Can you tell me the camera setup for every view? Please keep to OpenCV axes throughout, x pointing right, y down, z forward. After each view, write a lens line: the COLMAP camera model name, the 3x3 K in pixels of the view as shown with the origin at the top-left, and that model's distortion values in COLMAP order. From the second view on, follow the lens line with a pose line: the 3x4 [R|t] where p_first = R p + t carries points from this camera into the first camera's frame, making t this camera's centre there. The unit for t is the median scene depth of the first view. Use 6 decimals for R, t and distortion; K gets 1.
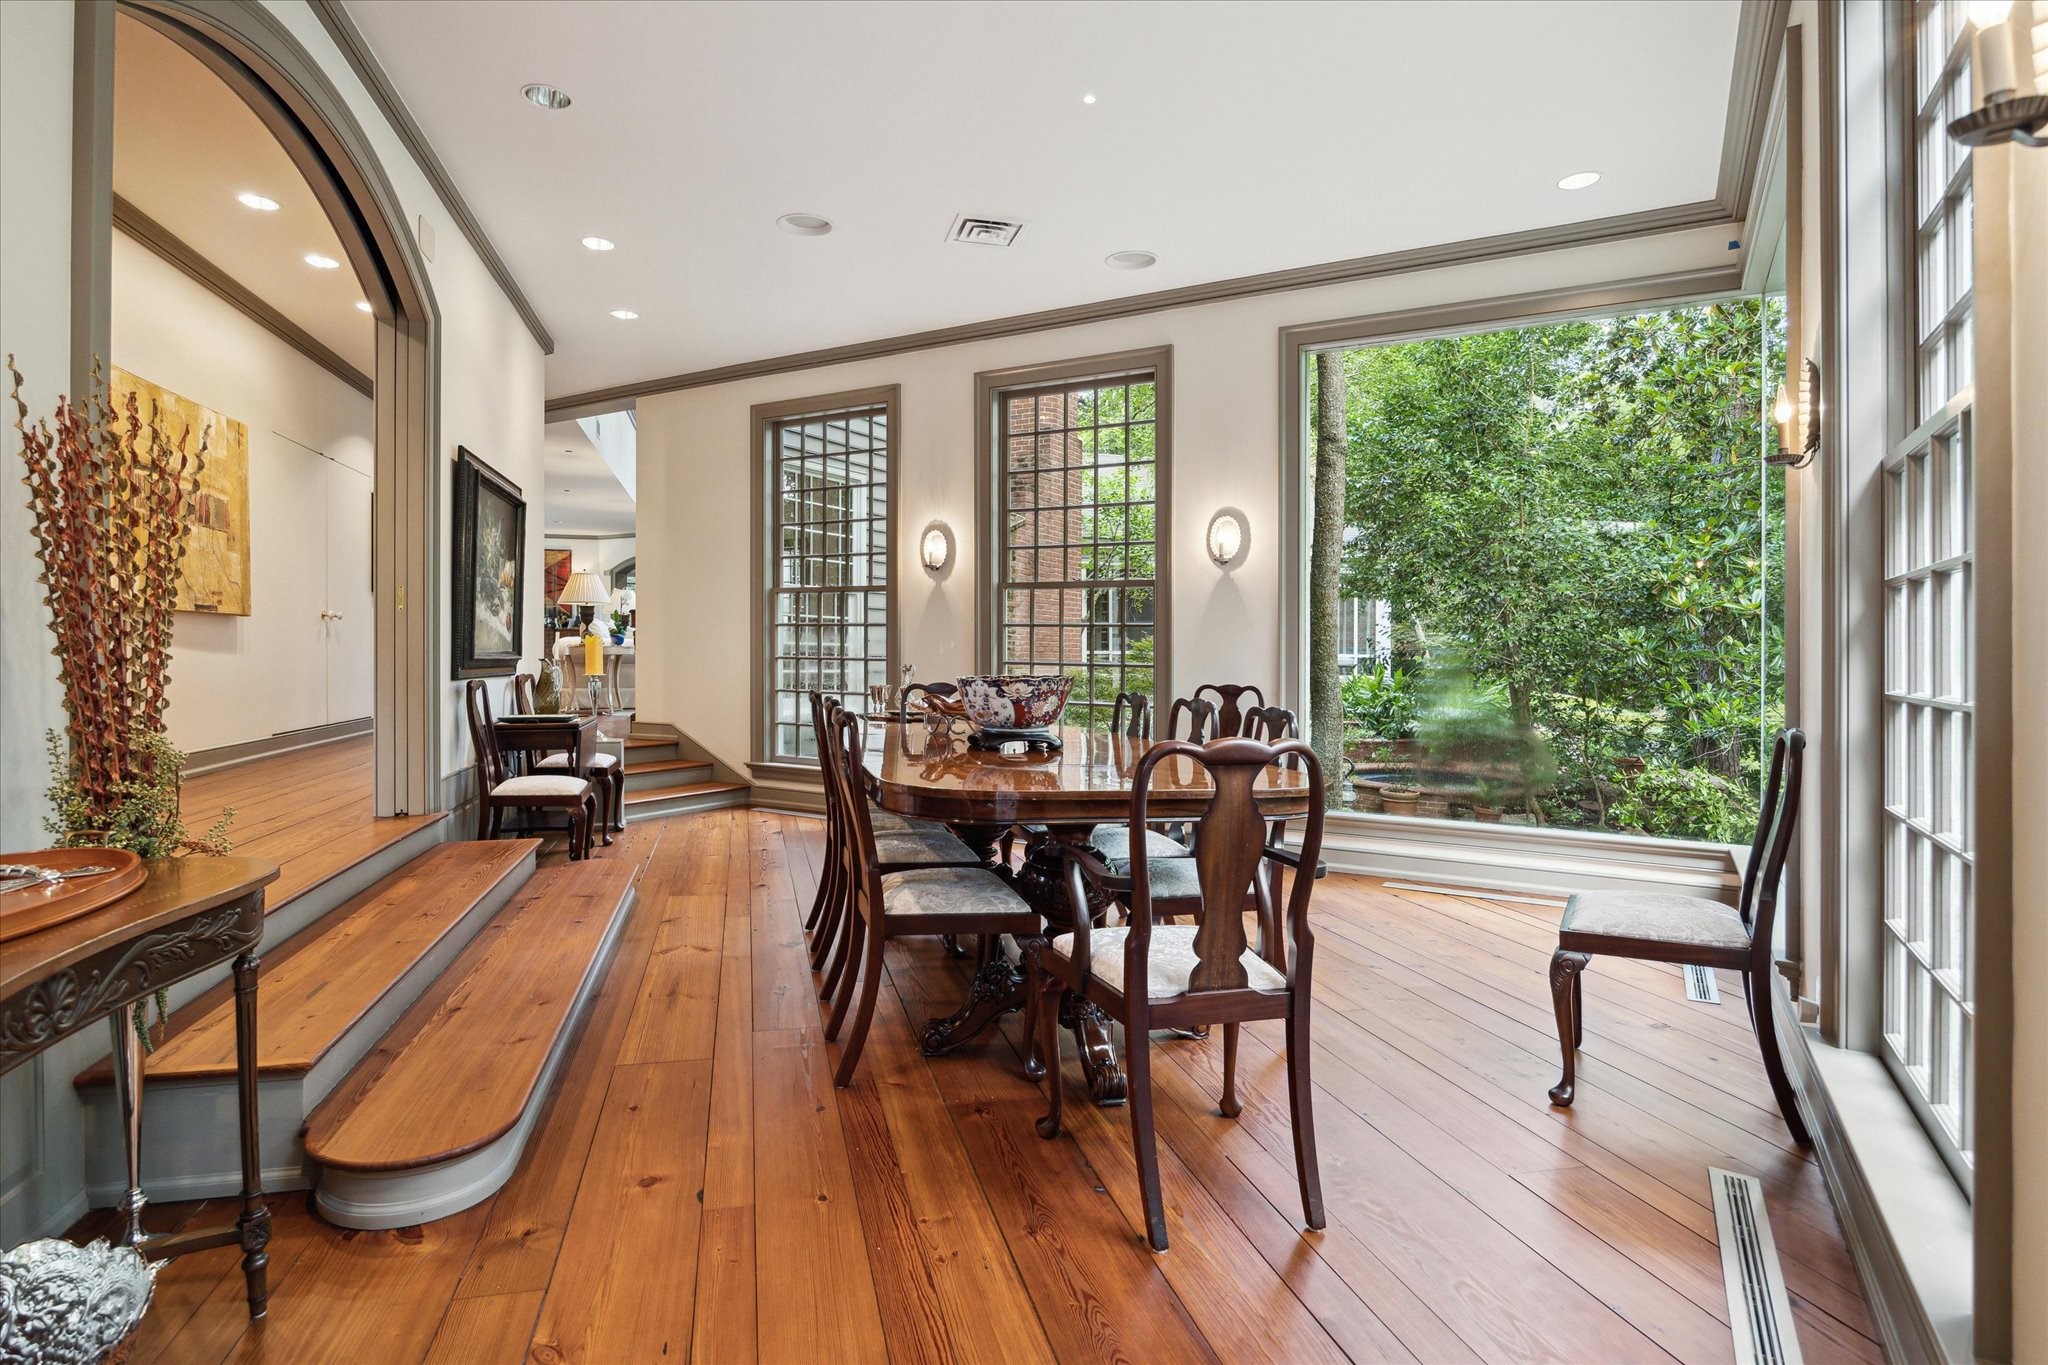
lens RADIAL K [[1068.2, 0, 1021.3], [0, 1068.2, 623.9], [0, 0, 1]] dist [-0.002696, 0.000159]
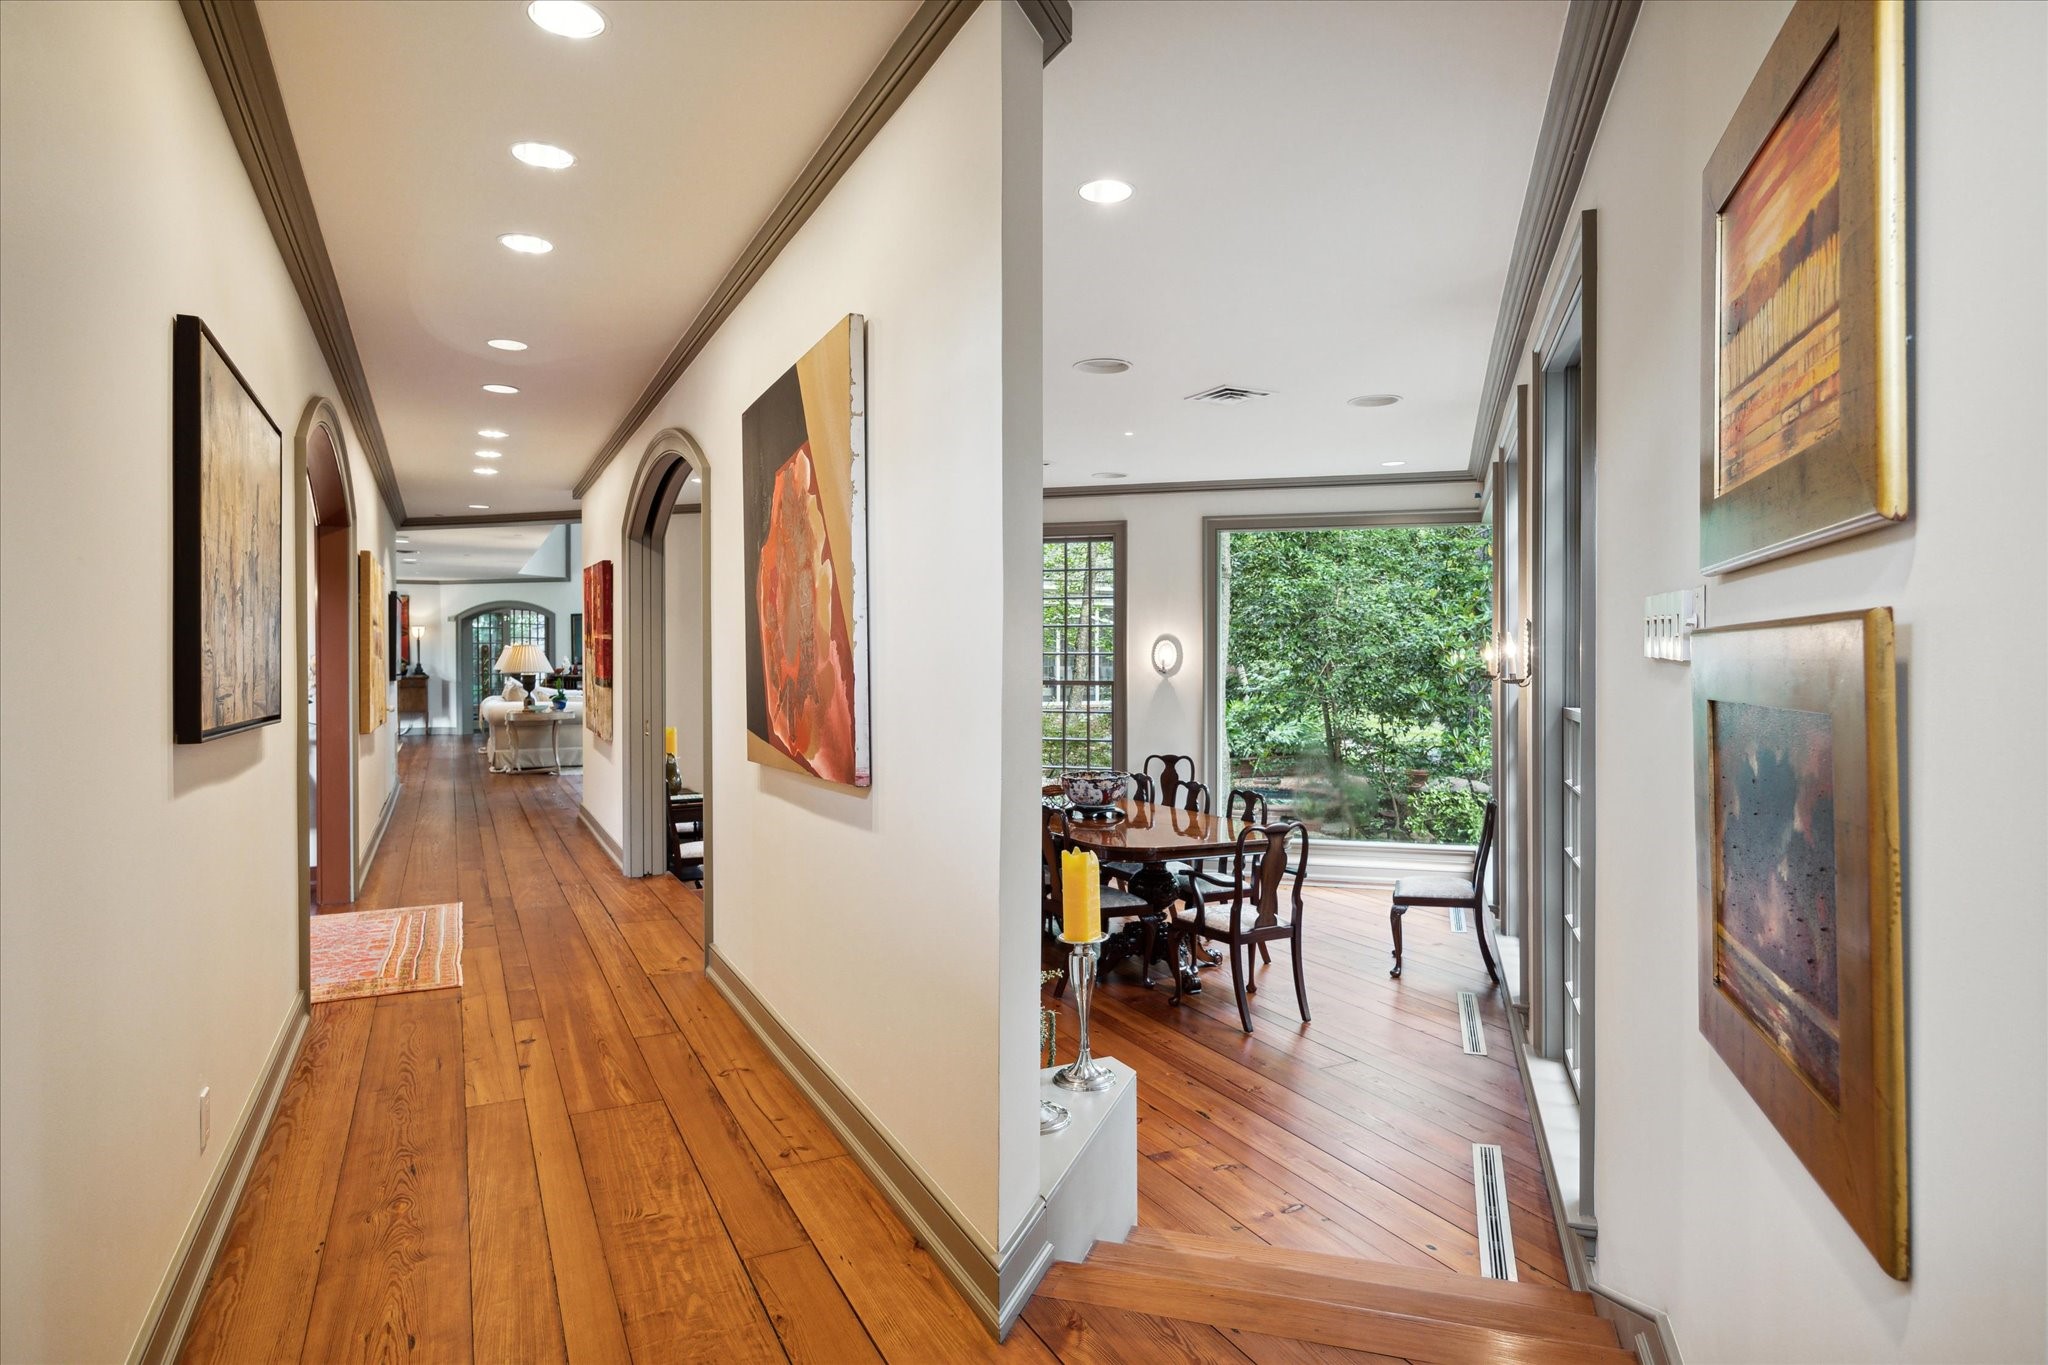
lens RADIAL K [[1138.1, 0, 1024.0], [0, 1138.1, 682.5], [0, 0, 1]] dist [0.000300, -0.000015]
pose [[0.982008, -0.026388, 0.186988, -0.513055], [0.018087, 0.998779, 0.045965, -0.207782], [-0.187973, -0.041756, 0.981286, -0.866983]]
